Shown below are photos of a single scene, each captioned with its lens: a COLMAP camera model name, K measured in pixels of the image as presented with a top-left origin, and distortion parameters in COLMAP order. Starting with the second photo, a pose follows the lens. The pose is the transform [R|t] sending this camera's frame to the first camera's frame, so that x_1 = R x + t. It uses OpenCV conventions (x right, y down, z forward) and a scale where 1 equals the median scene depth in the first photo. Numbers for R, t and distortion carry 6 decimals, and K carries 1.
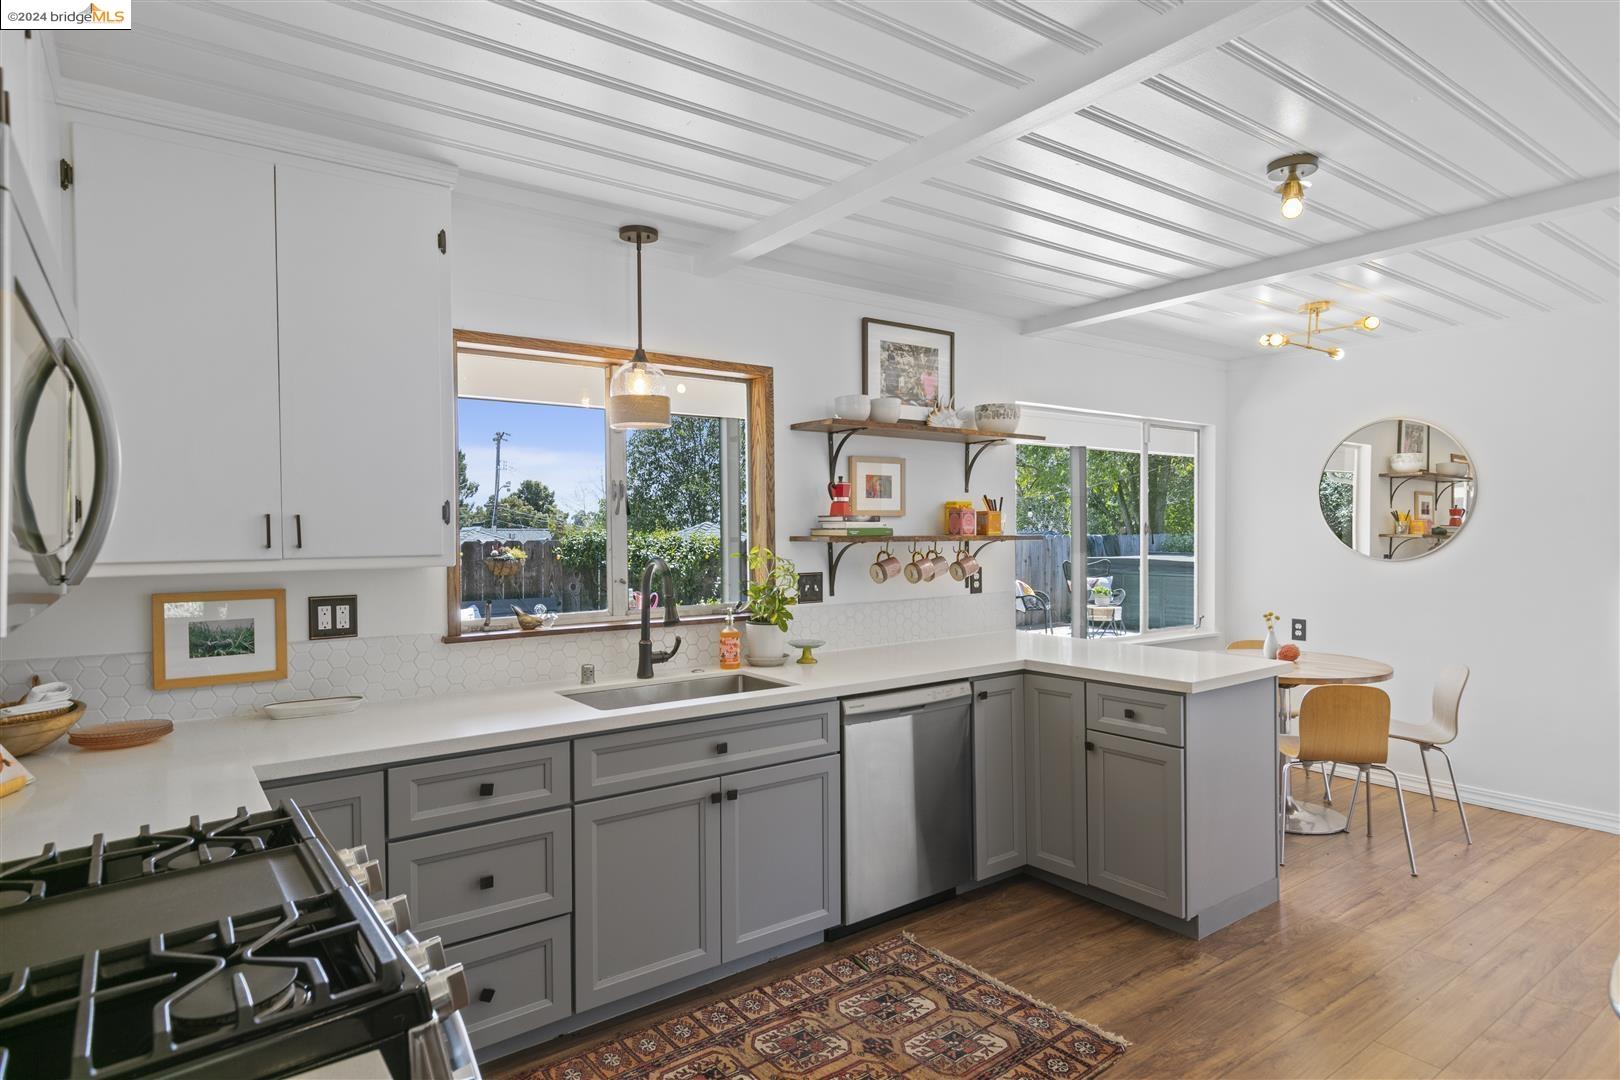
lens RADIAL K [[907.4, 0, 802.6], [0, 907.4, 544.0], [0, 0, 1]] dist [-0.002792, 0.000828]
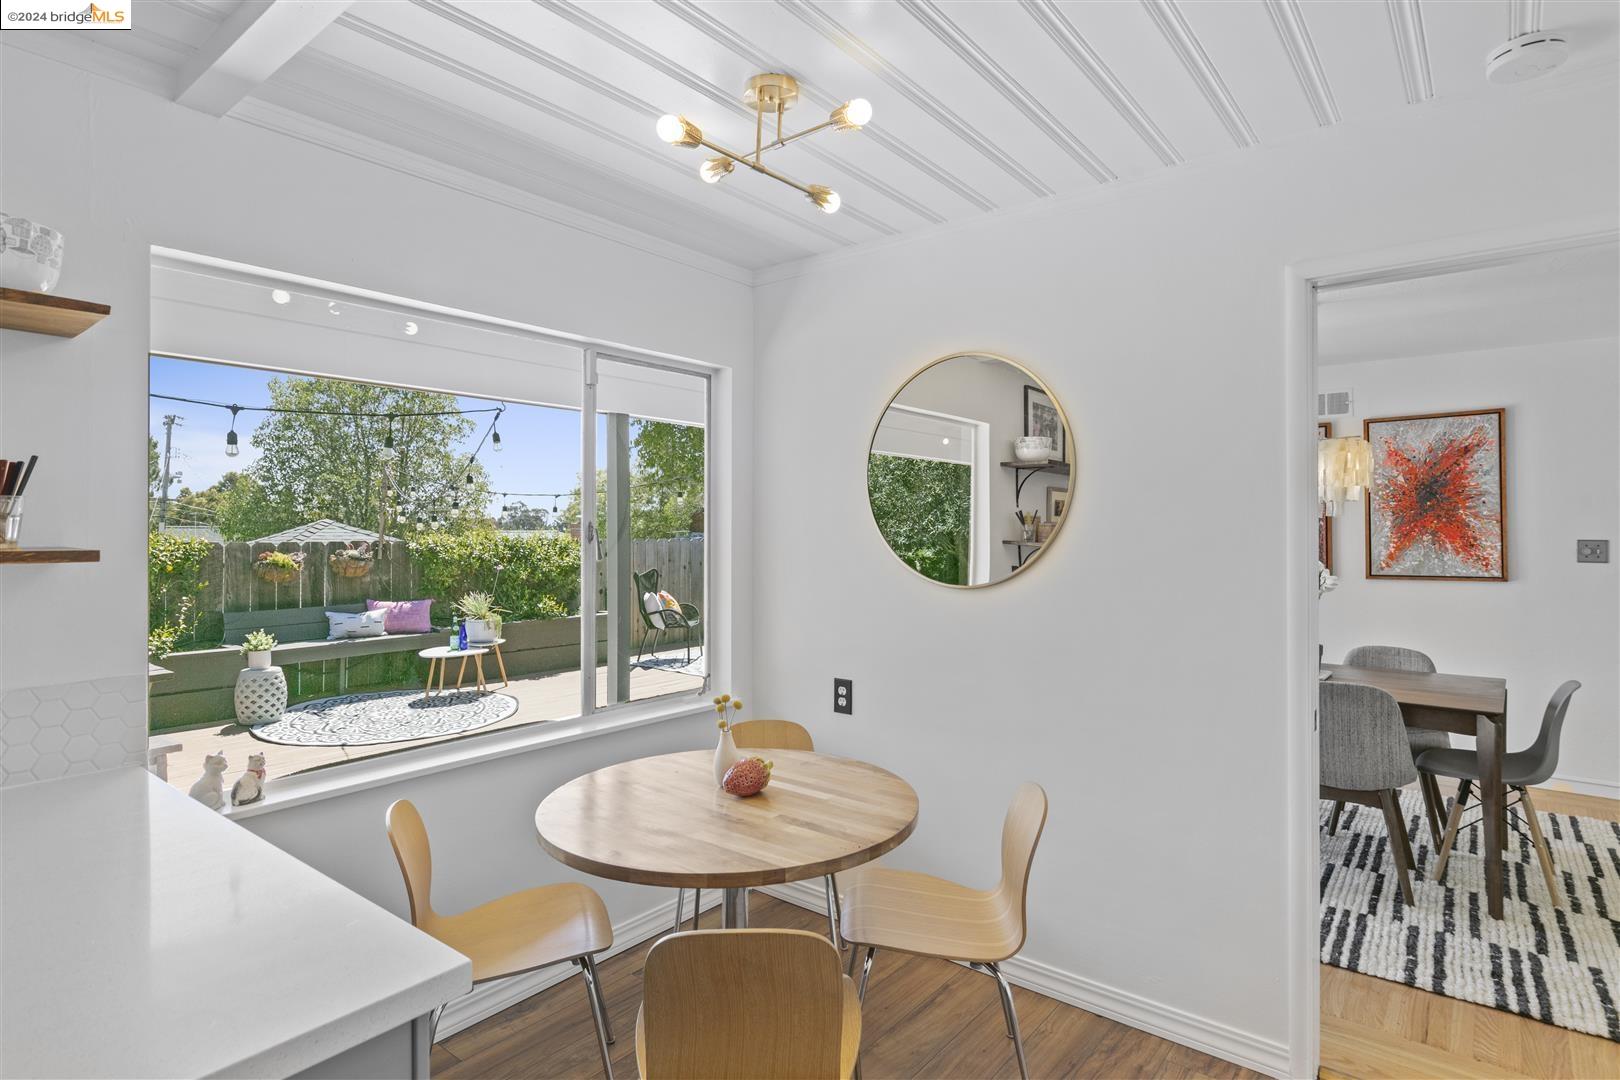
lens RADIAL K [[837.9, 0, 818.8], [0, 837.9, 534.8], [0, 0, 1]] dist [0.004925, 0.000297]
pose [[0.965297, 0.005044, 0.261105, 0.276120], [-0.002419, 0.999943, -0.010372, -0.007609], [-0.261142, 0.009380, 0.965255, 0.324819]]
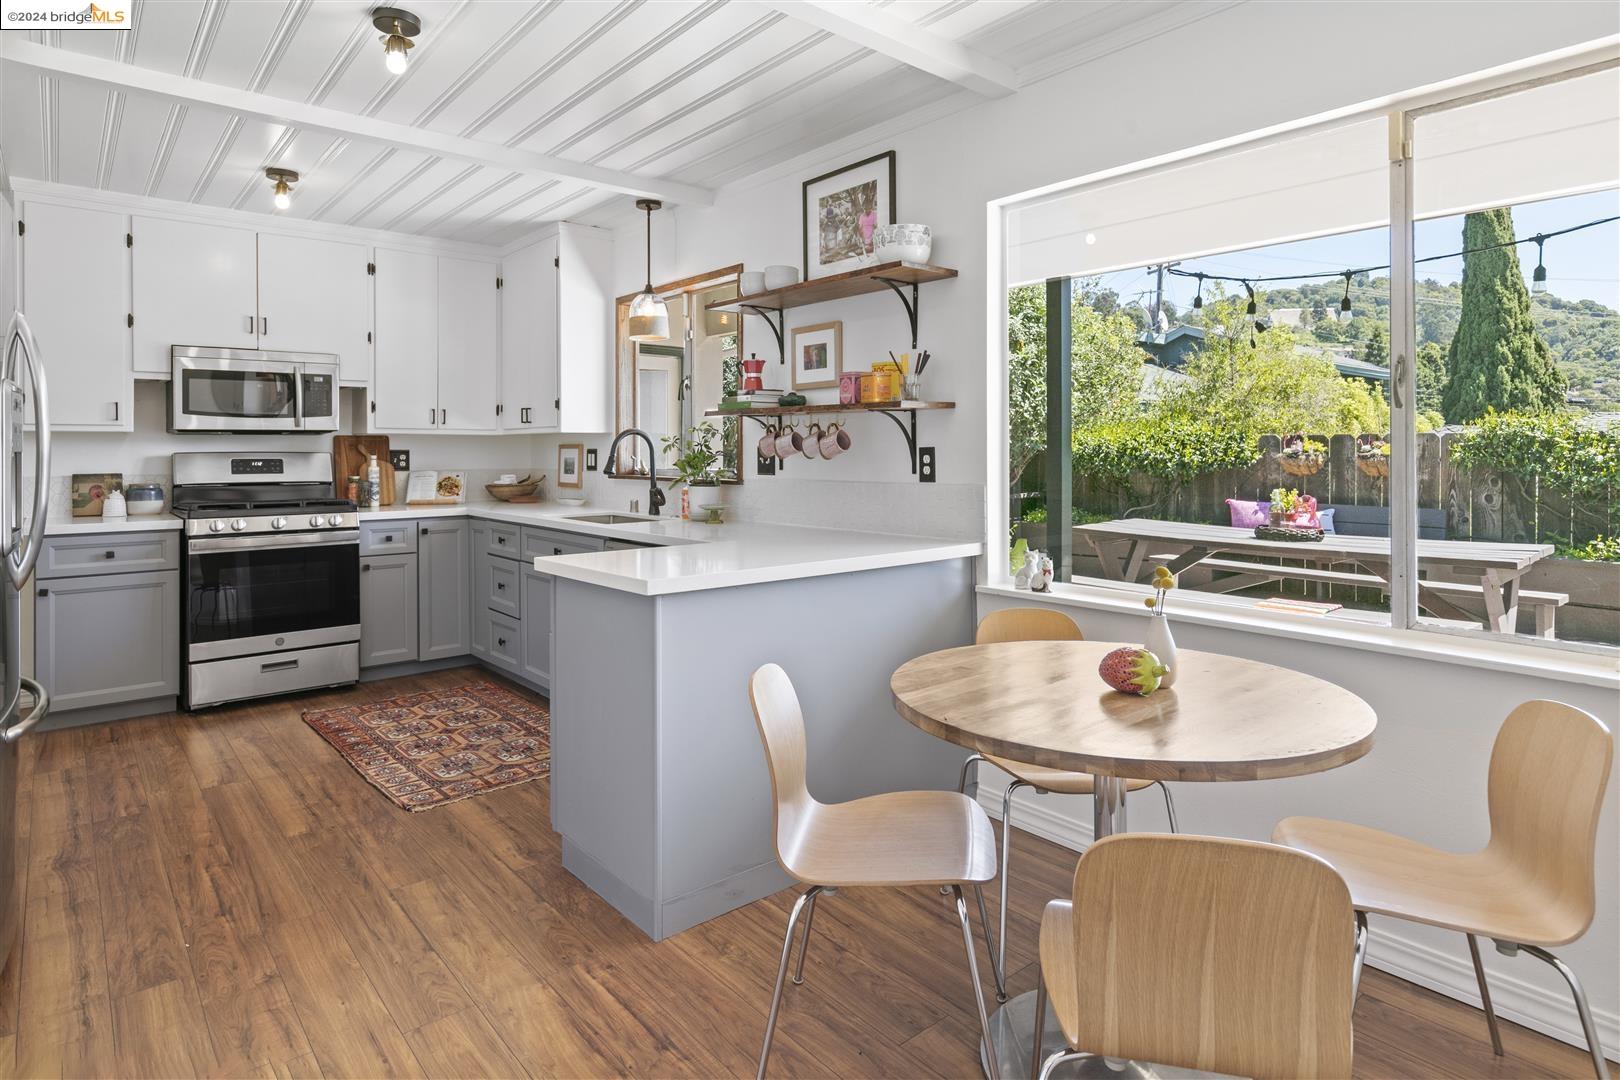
lens RADIAL K [[907.4, 0, 715.3], [0, 907.4, 452.2], [0, 0, 1]] dist [-0.002792, 0.000828]
pose [[0.002300, 0.011398, -0.999932, 1.241122], [-0.013841, 0.999840, 0.011365, 0.031412], [0.999902, 0.013814, 0.002457, 1.091206]]
